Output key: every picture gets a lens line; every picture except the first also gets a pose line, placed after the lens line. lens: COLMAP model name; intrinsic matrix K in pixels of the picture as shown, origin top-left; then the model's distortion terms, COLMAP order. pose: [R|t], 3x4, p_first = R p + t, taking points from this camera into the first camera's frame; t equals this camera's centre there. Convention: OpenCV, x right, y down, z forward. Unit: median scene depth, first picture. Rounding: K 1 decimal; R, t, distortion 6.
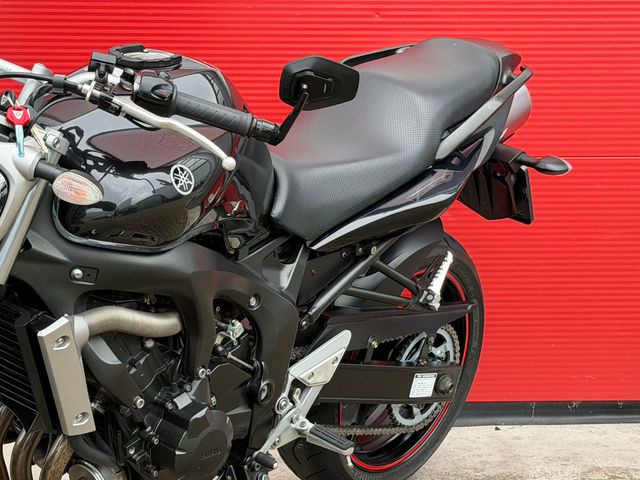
lens RADIAL K [[1497.8, 0, 304.3], [0, 1497.8, 243.1], [0, 0, 1]] dist [0.098232, 0.437844]
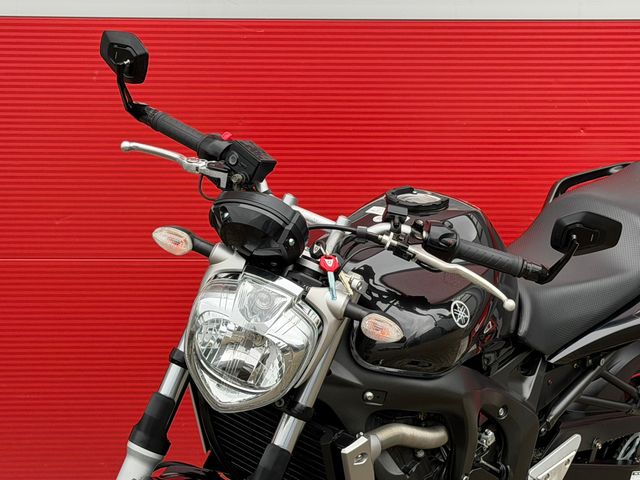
lens RADIAL K [[1506.0, 0, 310.6], [0, 1506.0, 238.8], [0, 0, 1]] dist [0.105350, 0.477646]
pose [[0.998203, 0.007686, -0.059425, -0.110056], [-0.009120, 0.999673, -0.023901, -0.061475], [0.059222, 0.024400, 0.997947, -0.132522]]
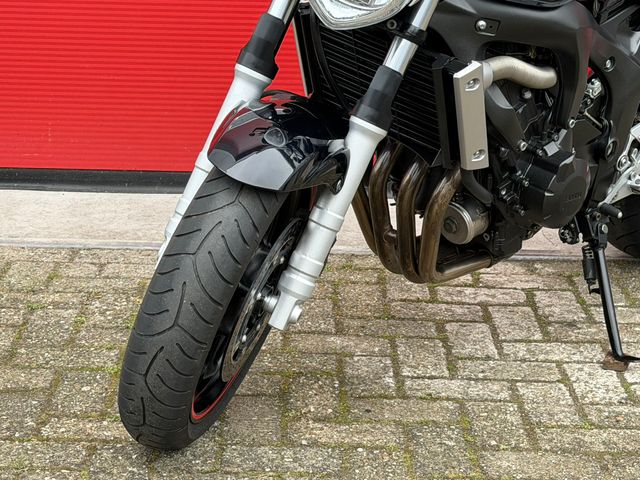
lens RADIAL K [[1497.8, 0, 304.3], [0, 1497.8, 243.1], [0, 0, 1]] dist [0.098232, 0.437844]
pose [[0.995379, 0.037935, -0.088213, -0.152430], [-0.027626, 0.992949, 0.115281, 0.048197], [0.091964, -0.112311, 0.989408, -0.117464]]
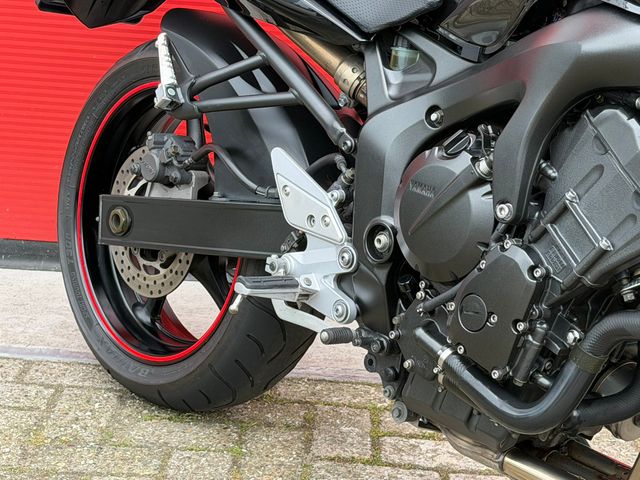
lens RADIAL K [[1519.1, 0, 317.1], [0, 1519.1, 253.1], [0, 0, 1]] dist [0.079480, 0.627259]
pose [[0.991290, 0.083666, -0.101704, -0.105425], [-0.071560, 0.990508, 0.117358, 0.009767], [0.110557, -0.109058, 0.987868, 0.236290]]
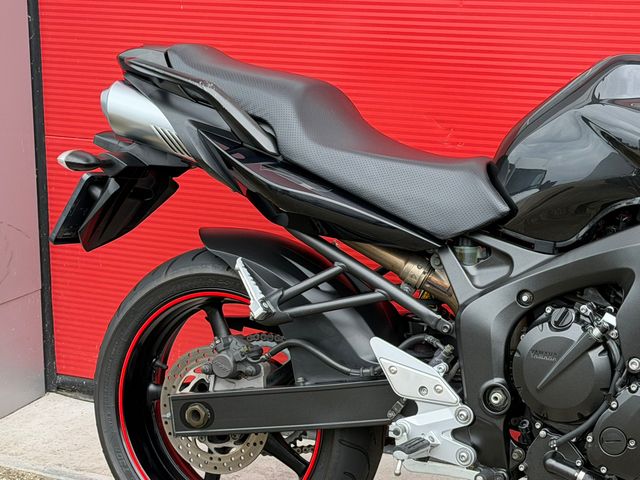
lens RADIAL K [[1519.1, 0, 317.1], [0, 1519.1, 253.1], [0, 0, 1]] dist [0.079480, 0.627259]
pose [[0.967763, -0.079044, 0.239139, -0.488142], [0.064788, 0.995653, 0.066909, -0.075720], [-0.243388, -0.049259, 0.968677, 0.066488]]
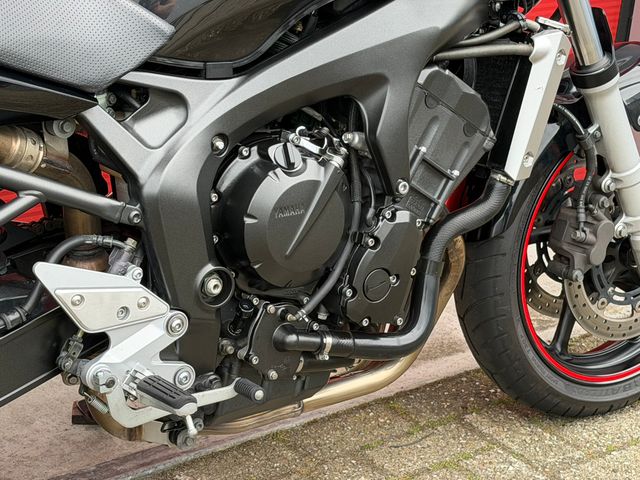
lens RADIAL K [[1519.1, 0, 317.1], [0, 1519.1, 253.1], [0, 0, 1]] dist [0.079480, 0.627259]
pose [[0.223059, -0.383923, 0.896018, -0.777552], [0.111081, 0.923200, 0.367917, -0.183787], [-0.968455, 0.017464, 0.248574, 0.753859]]
